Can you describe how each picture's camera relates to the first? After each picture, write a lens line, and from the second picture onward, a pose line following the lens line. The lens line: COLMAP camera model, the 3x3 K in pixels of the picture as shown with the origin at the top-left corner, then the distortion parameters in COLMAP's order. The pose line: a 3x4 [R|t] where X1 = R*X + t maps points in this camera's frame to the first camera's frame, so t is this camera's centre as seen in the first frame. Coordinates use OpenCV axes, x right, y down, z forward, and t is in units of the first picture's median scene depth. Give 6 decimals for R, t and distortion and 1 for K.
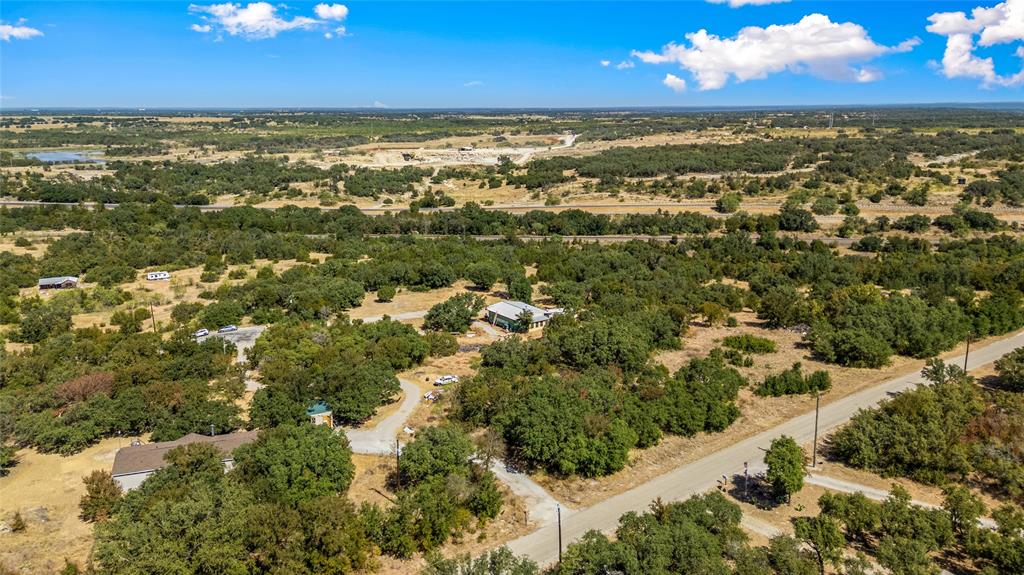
lens RADIAL K [[718.8, 0, 512.0], [0, 718.8, 287.5], [0, 0, 1]] dist [0.036068, -0.001870]
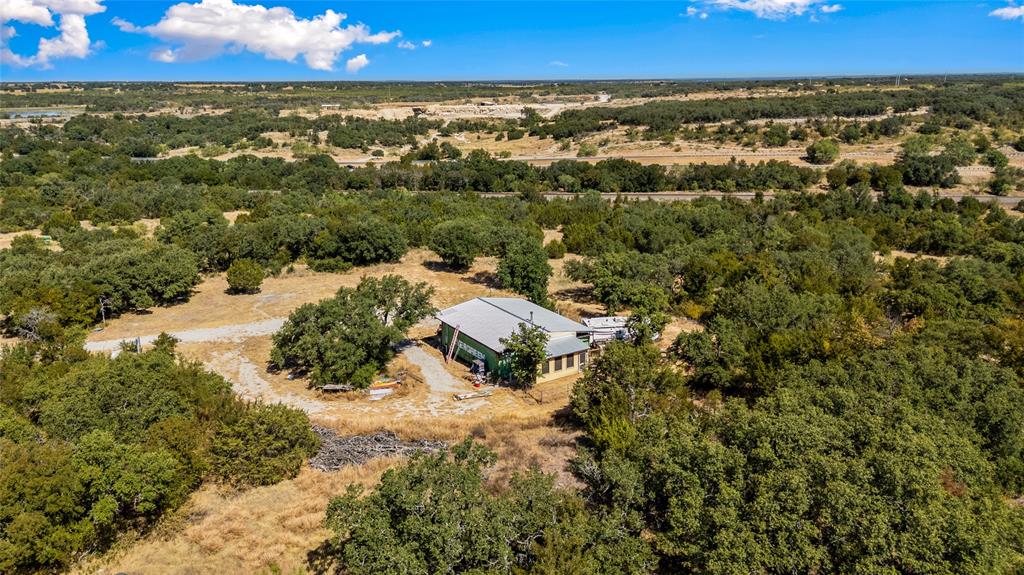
lens RADIAL K [[718.8, 0, 512.0], [0, 718.8, 287.5], [0, 0, 1]] dist [0.036068, -0.001870]
pose [[0.999123, 0.006646, -0.041349, 0.009570], [-0.005211, 0.999384, 0.034696, -0.000613], [0.041554, -0.034450, 0.998542, 0.228861]]
